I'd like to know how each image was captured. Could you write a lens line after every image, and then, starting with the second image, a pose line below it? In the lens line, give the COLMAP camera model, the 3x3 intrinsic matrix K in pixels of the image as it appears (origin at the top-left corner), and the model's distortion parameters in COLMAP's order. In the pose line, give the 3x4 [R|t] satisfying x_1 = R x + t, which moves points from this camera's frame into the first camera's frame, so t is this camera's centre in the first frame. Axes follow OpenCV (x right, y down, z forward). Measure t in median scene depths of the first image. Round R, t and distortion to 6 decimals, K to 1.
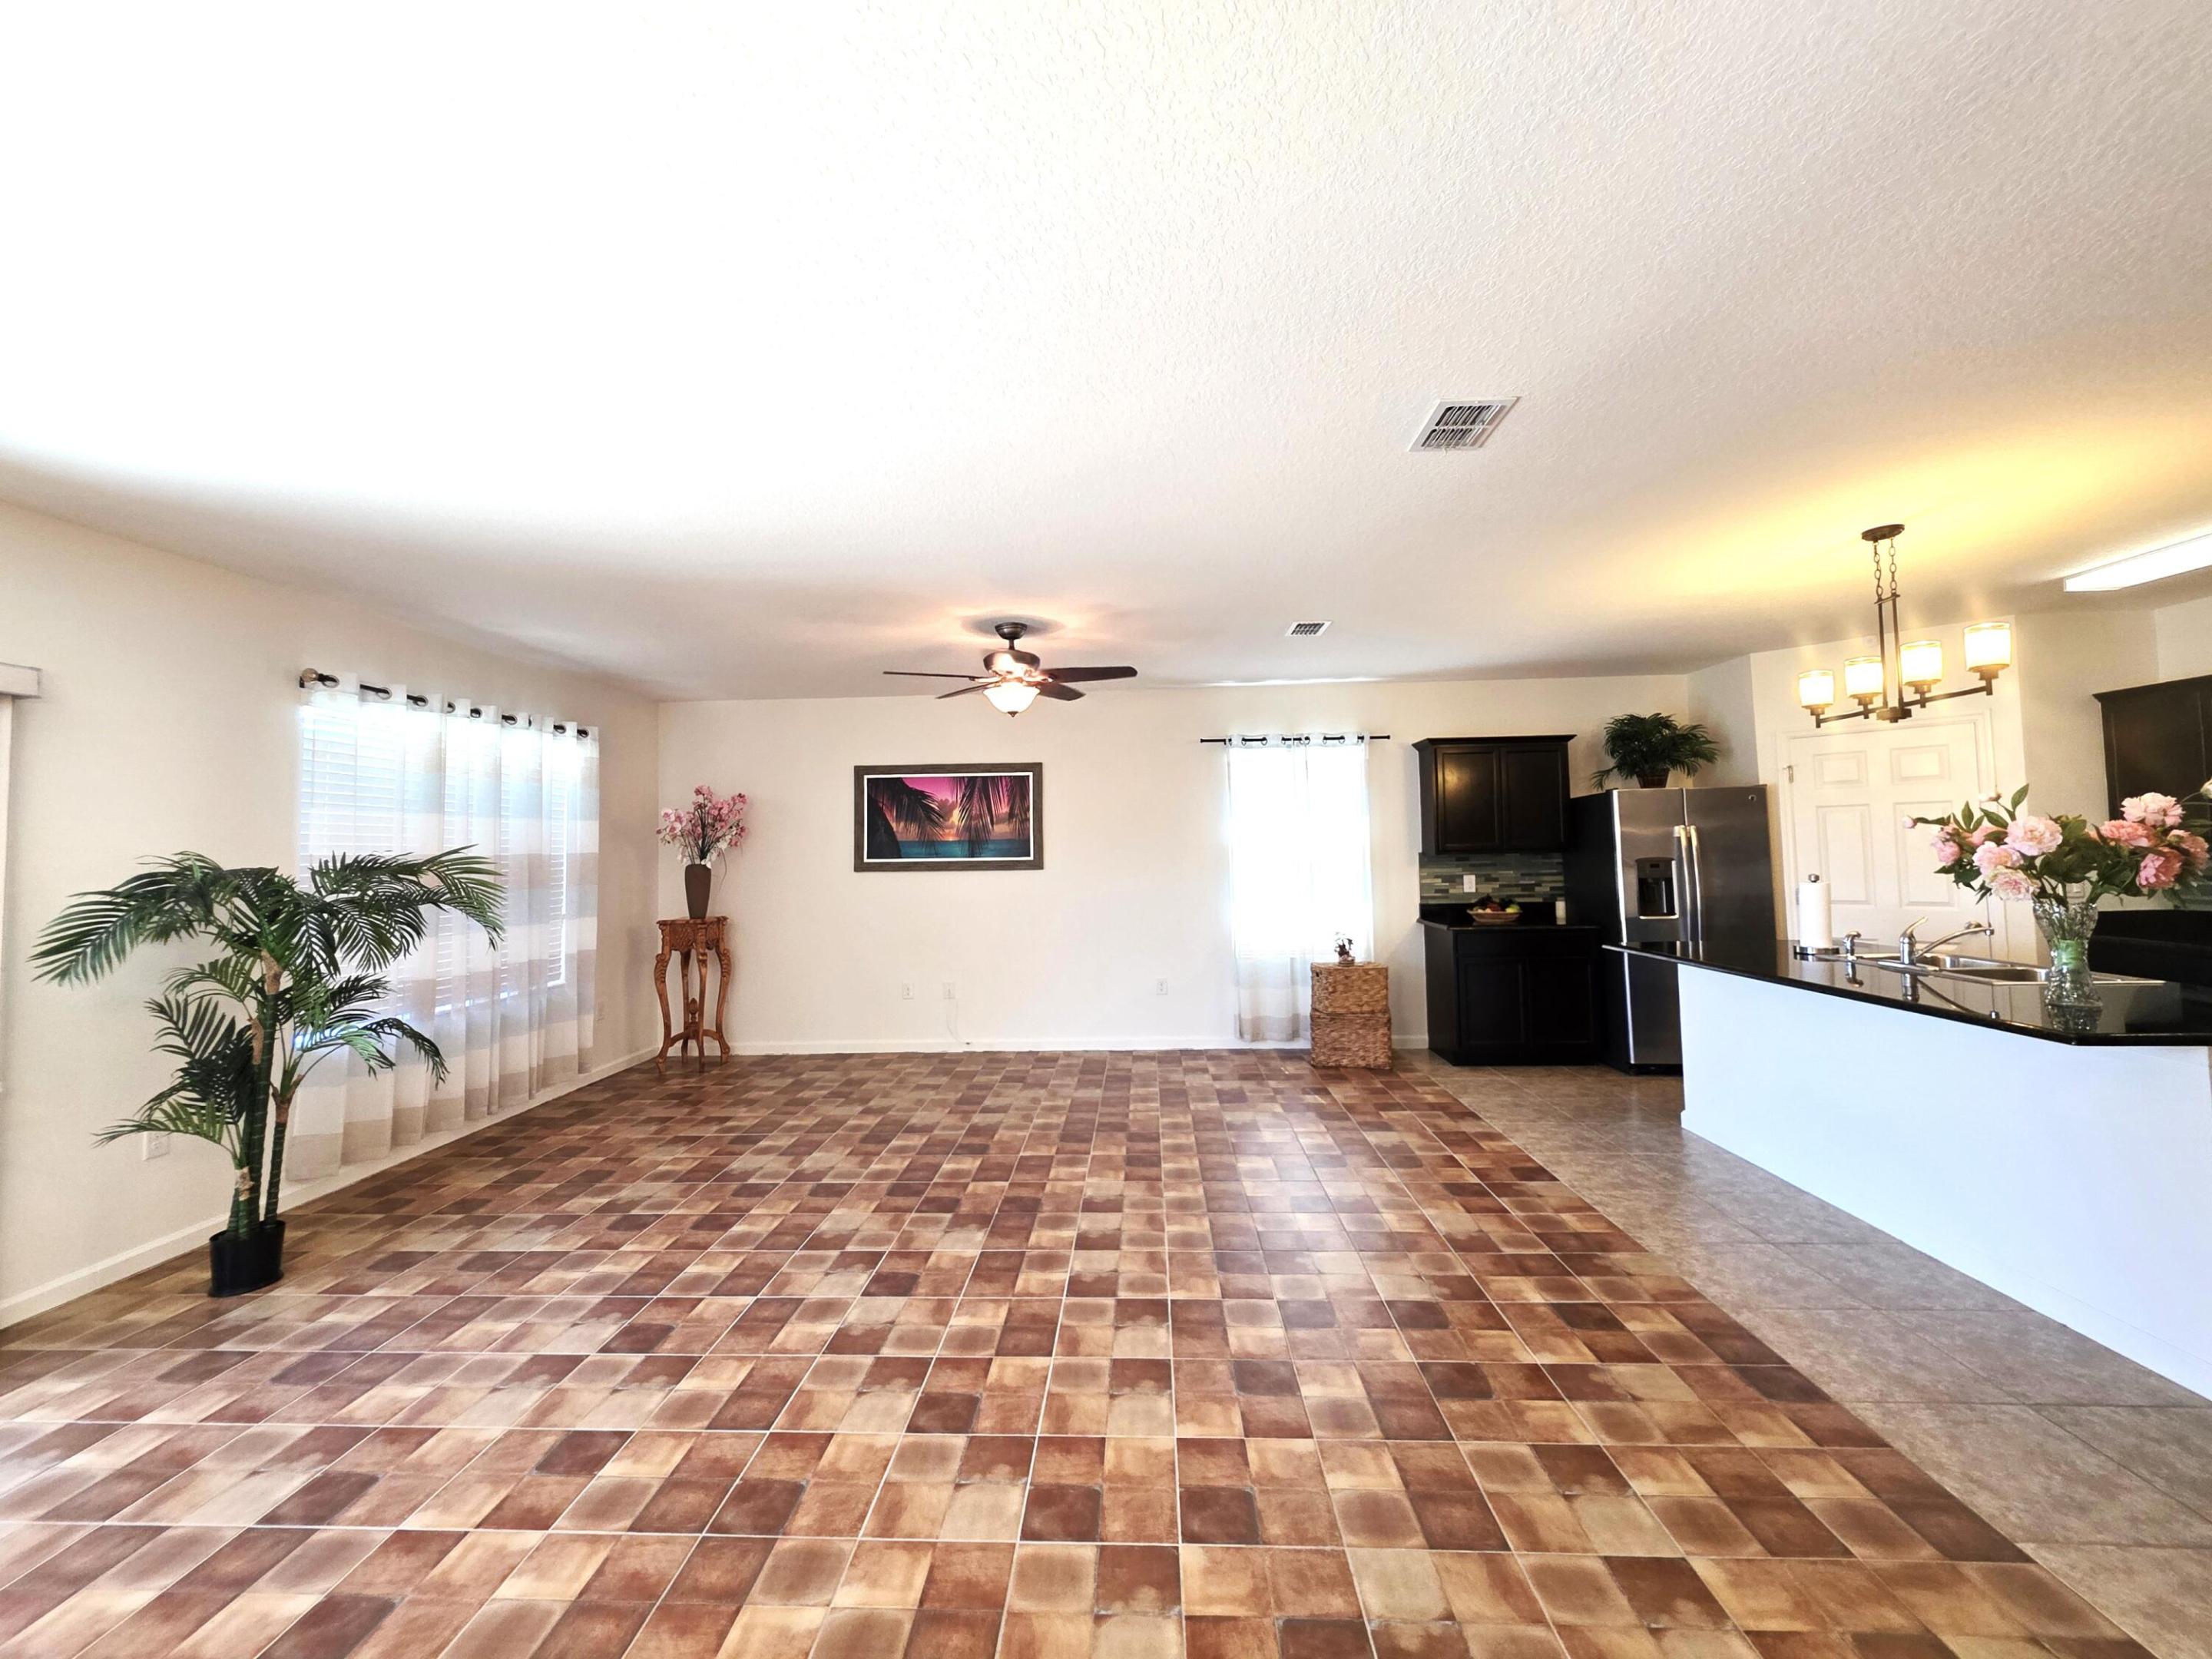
lens RADIAL K [[884.8, 0, 1103.2], [0, 884.8, 812.5], [0, 0, 1]] dist [-0.001092, 0.000587]
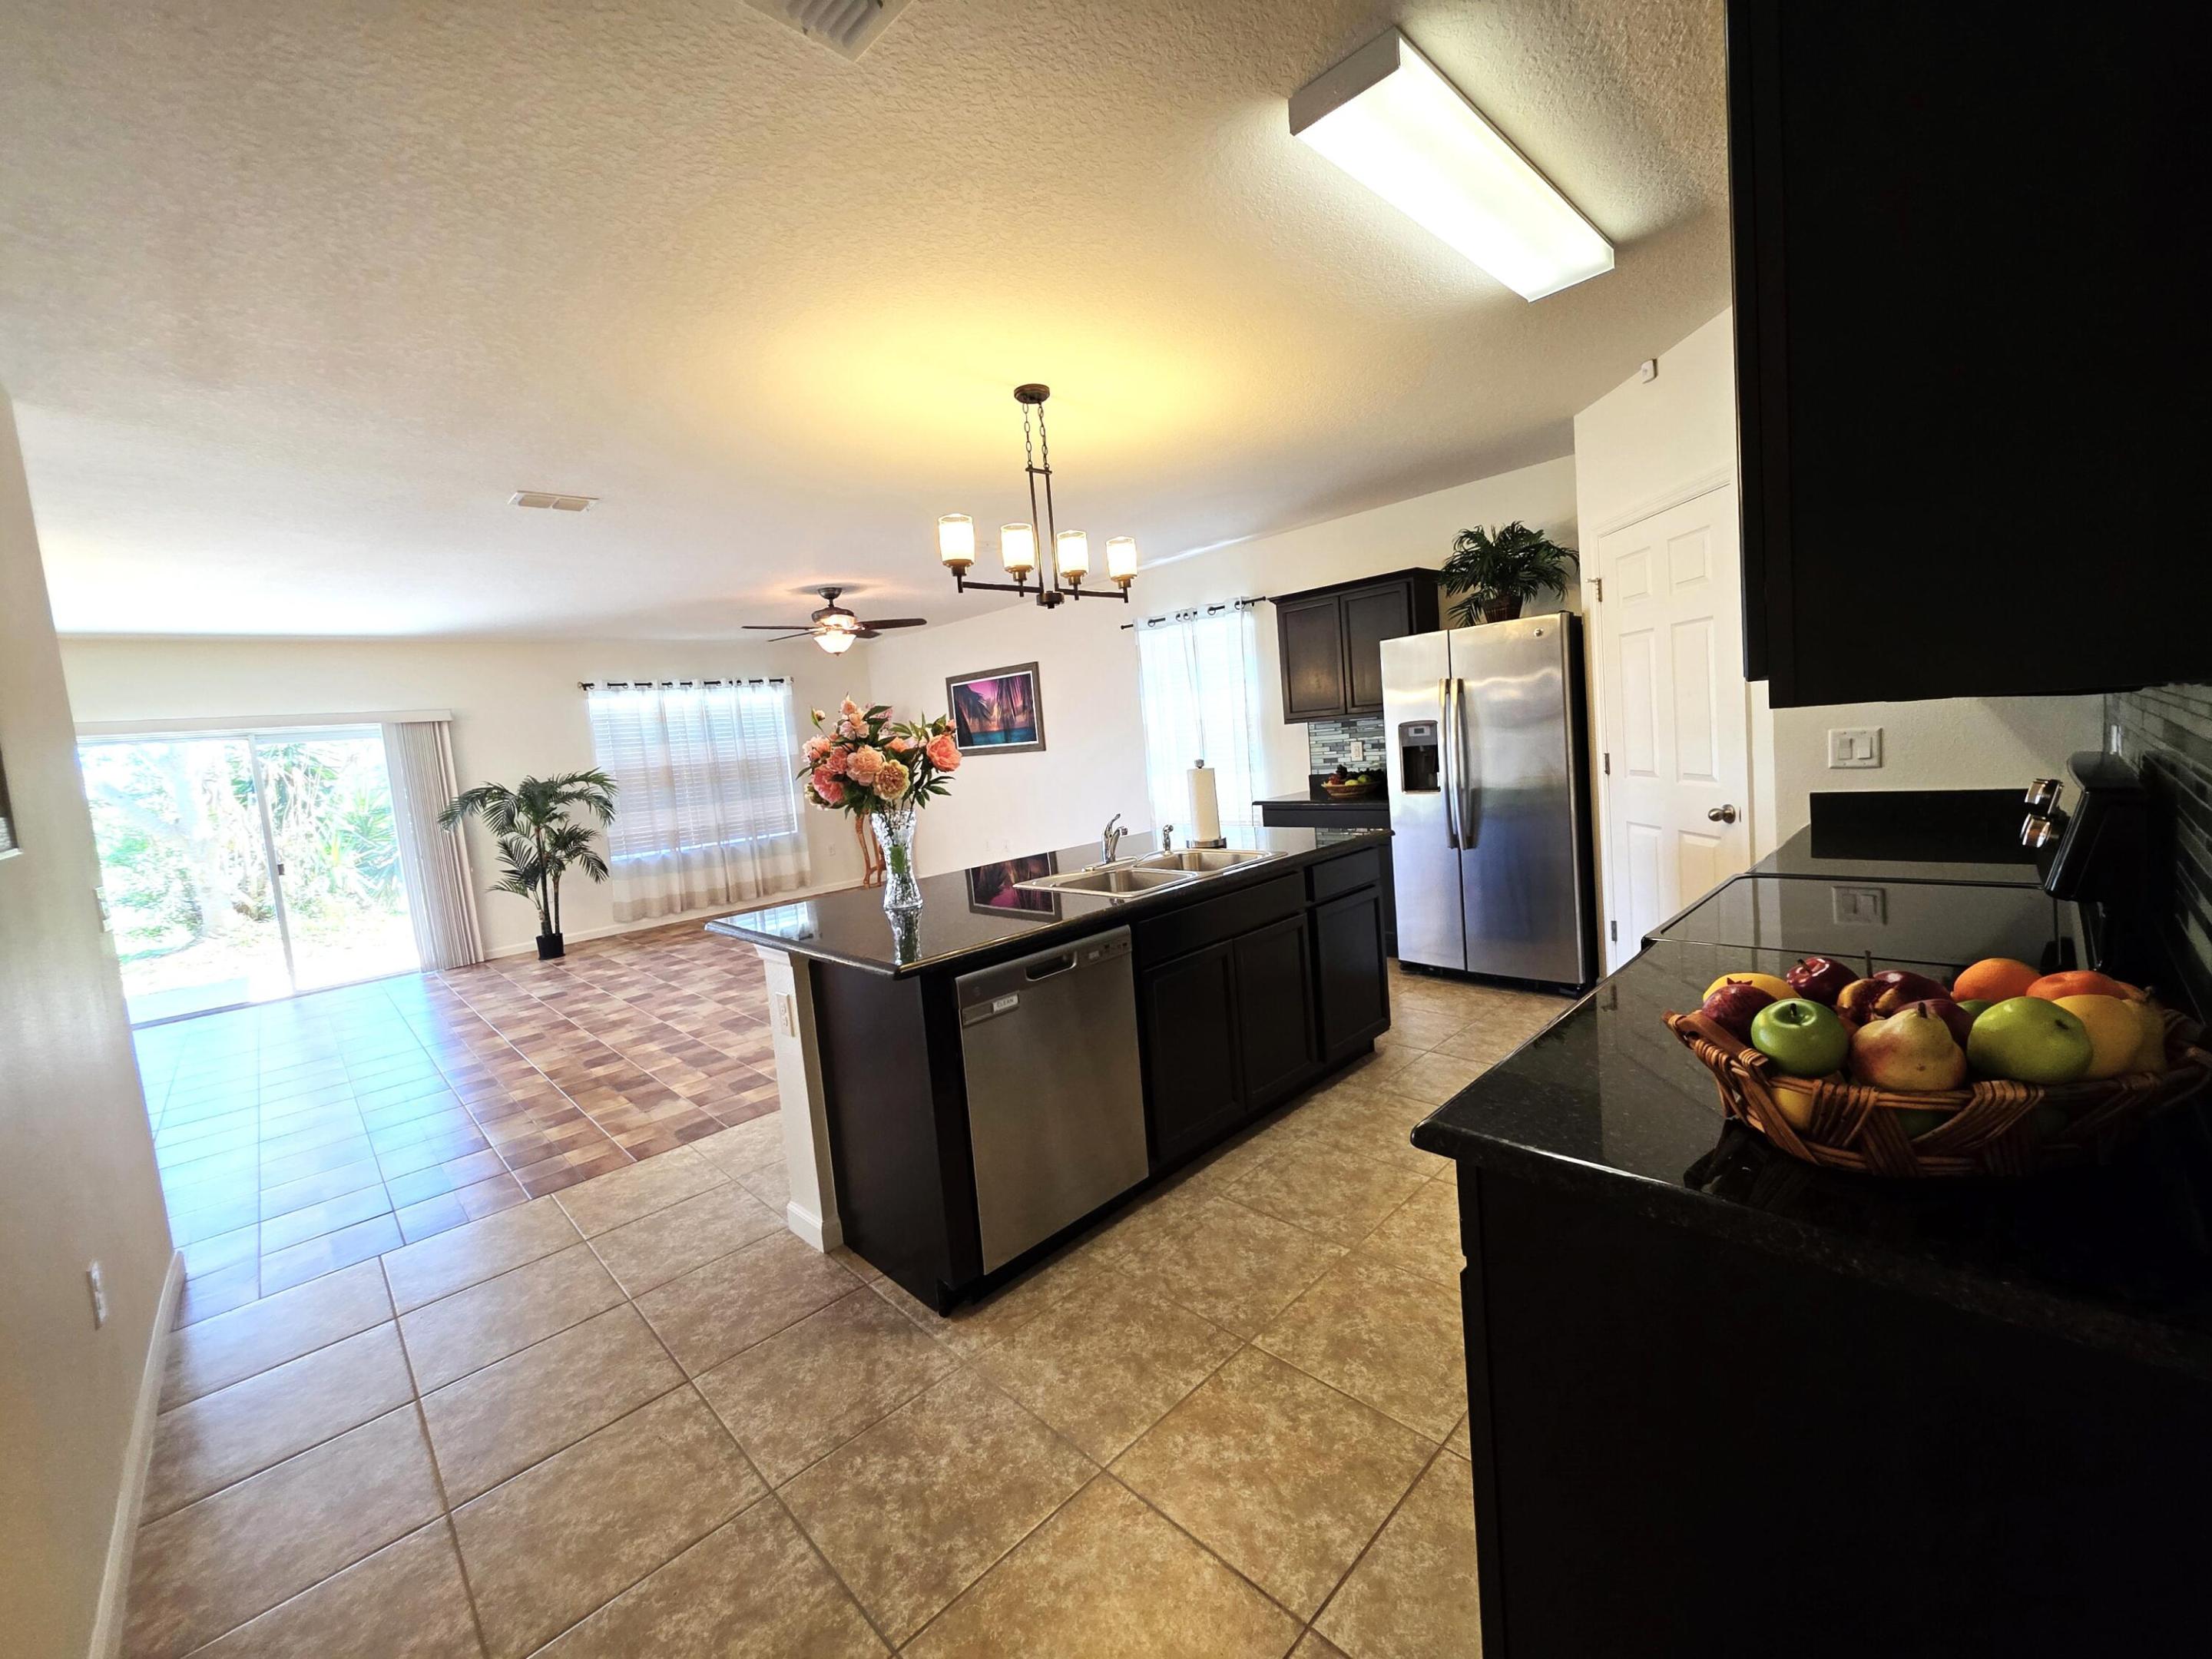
lens RADIAL K [[884.8, 0, 1104.3], [0, 884.8, 808.0], [0, 0, 1]] dist [-0.001092, 0.000587]
pose [[0.728837, 0.010156, -0.684612, 1.714596], [0.105642, 0.986249, 0.127096, -0.007136], [0.676489, -0.164956, 0.717741, 0.360801]]
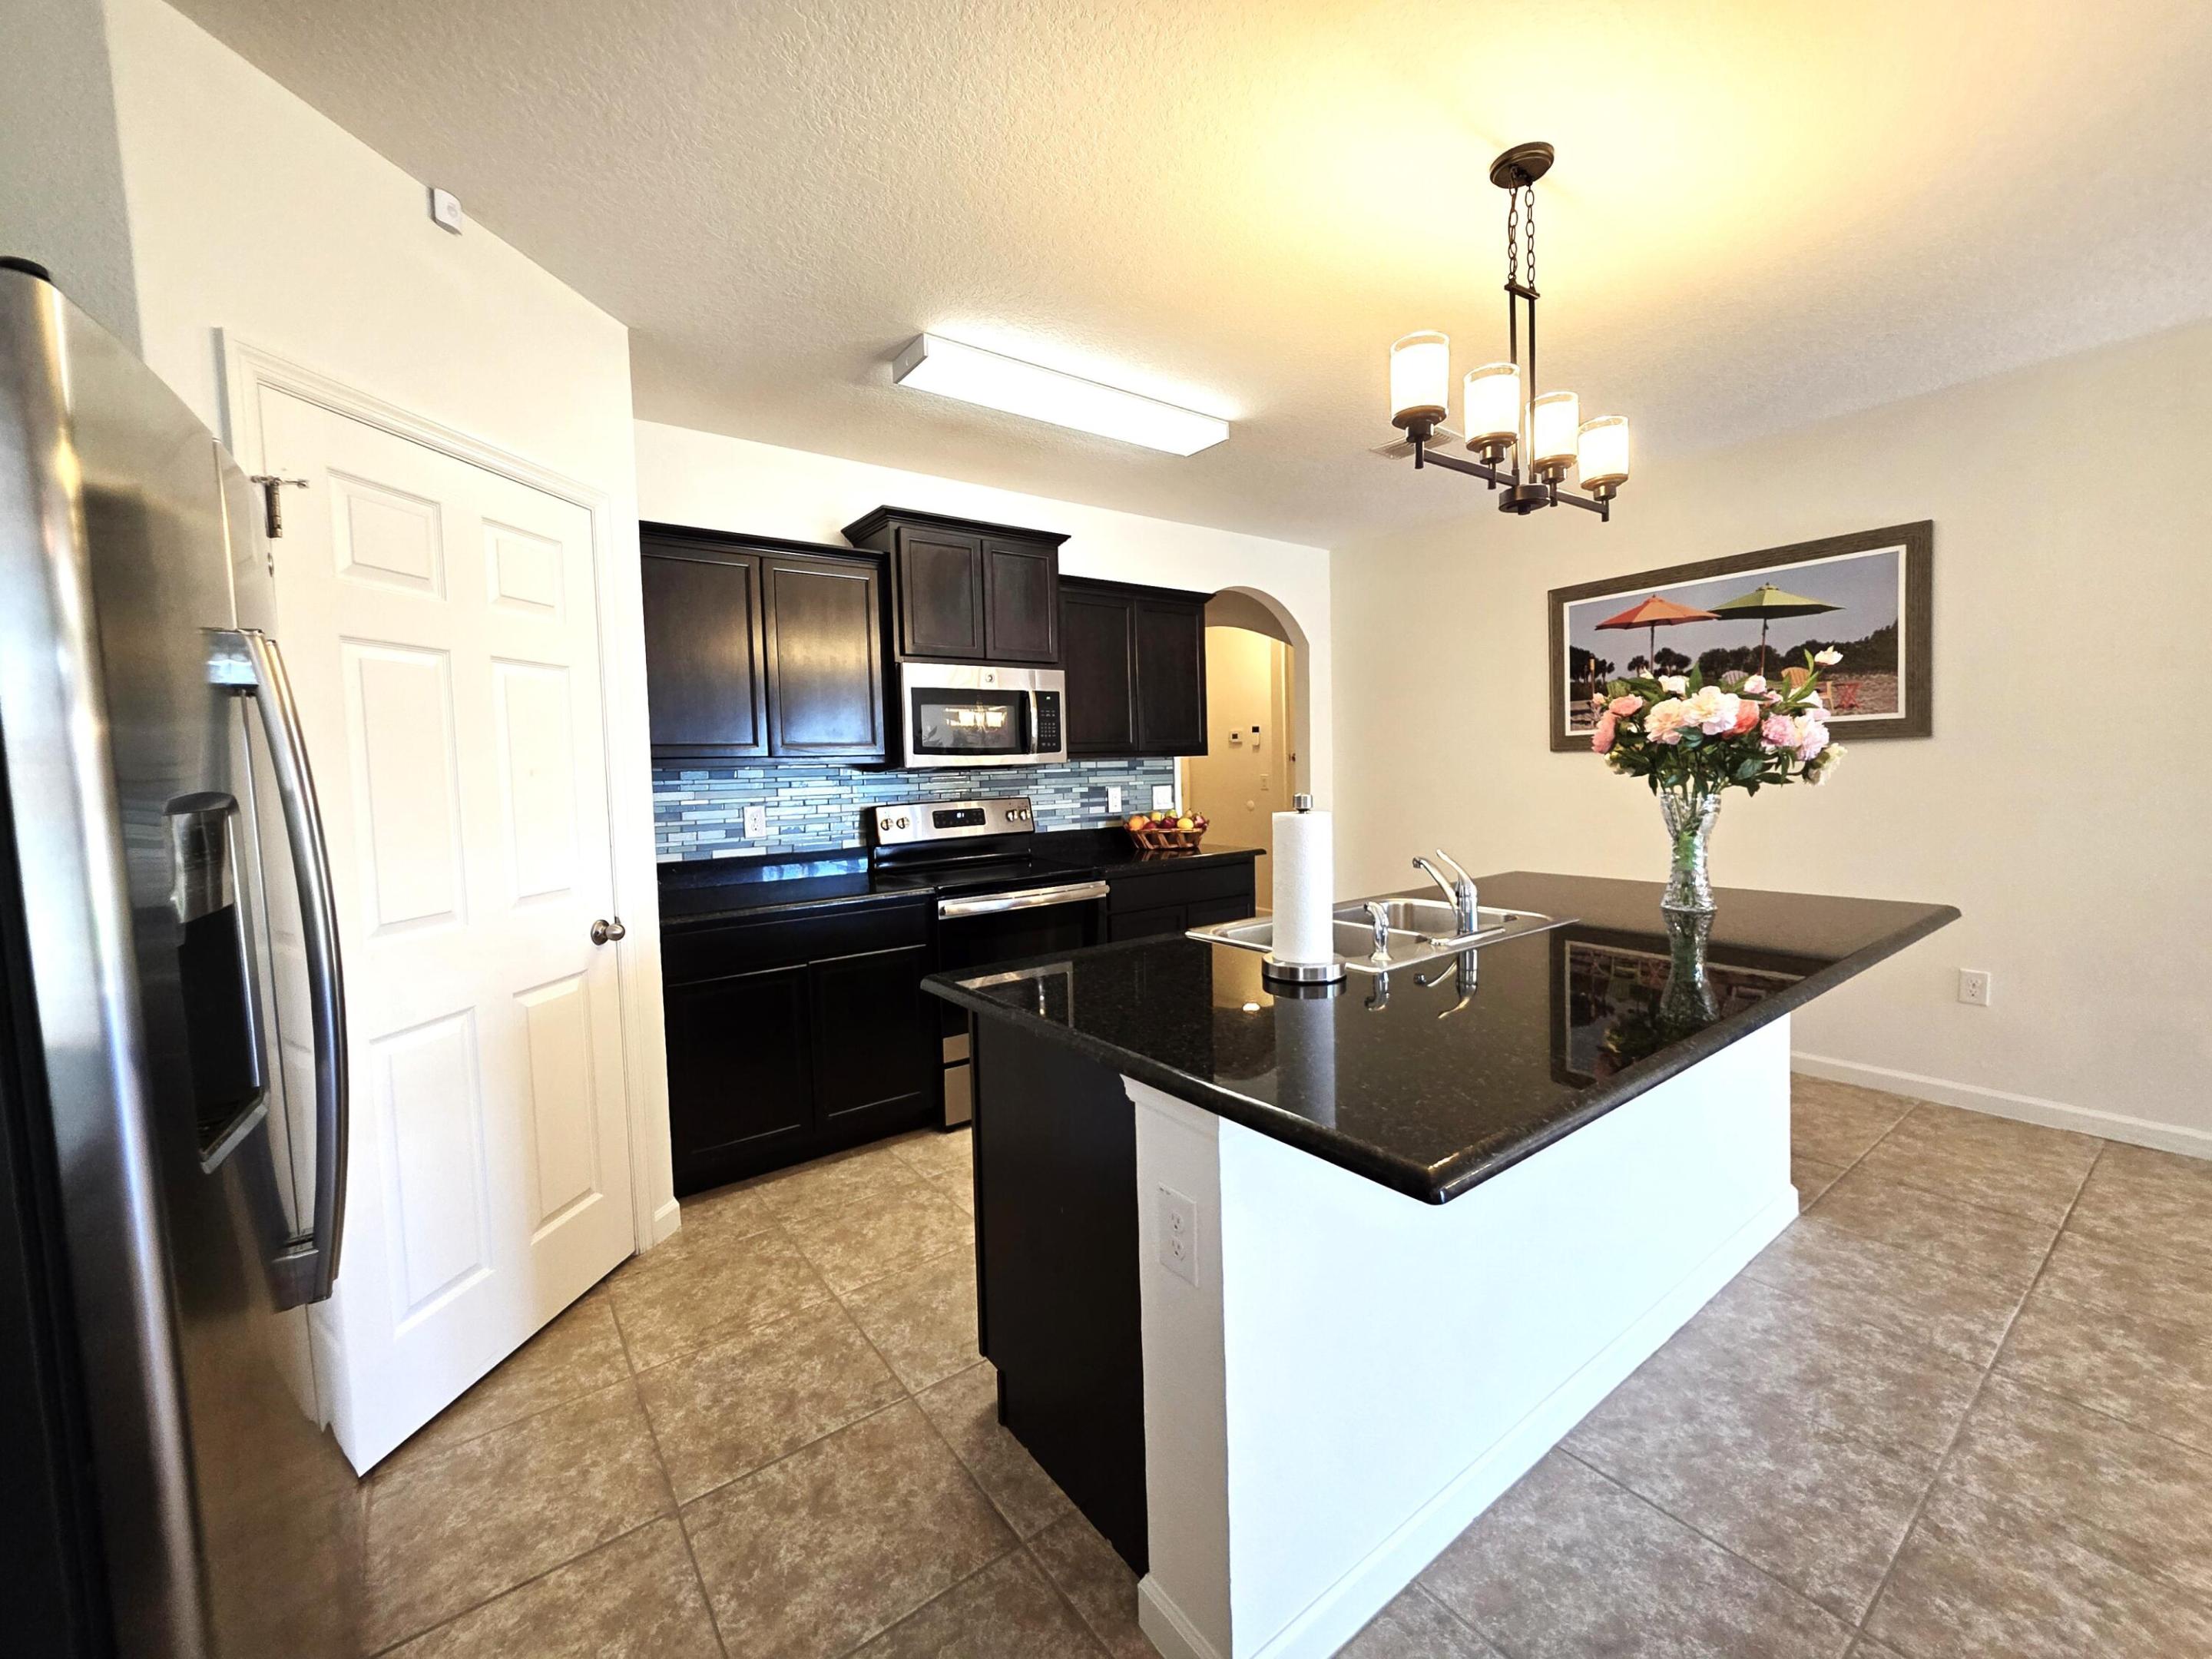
lens RADIAL K [[884.8, 0, 1102.9], [0, 884.8, 812.0], [0, 0, 1]] dist [-0.001092, 0.000587]
pose [[-0.632701, -0.002274, 0.774393, 0.673065], [0.006115, 0.999950, 0.007932, 0.095556], [-0.774372, 0.009754, -0.632656, 1.715617]]
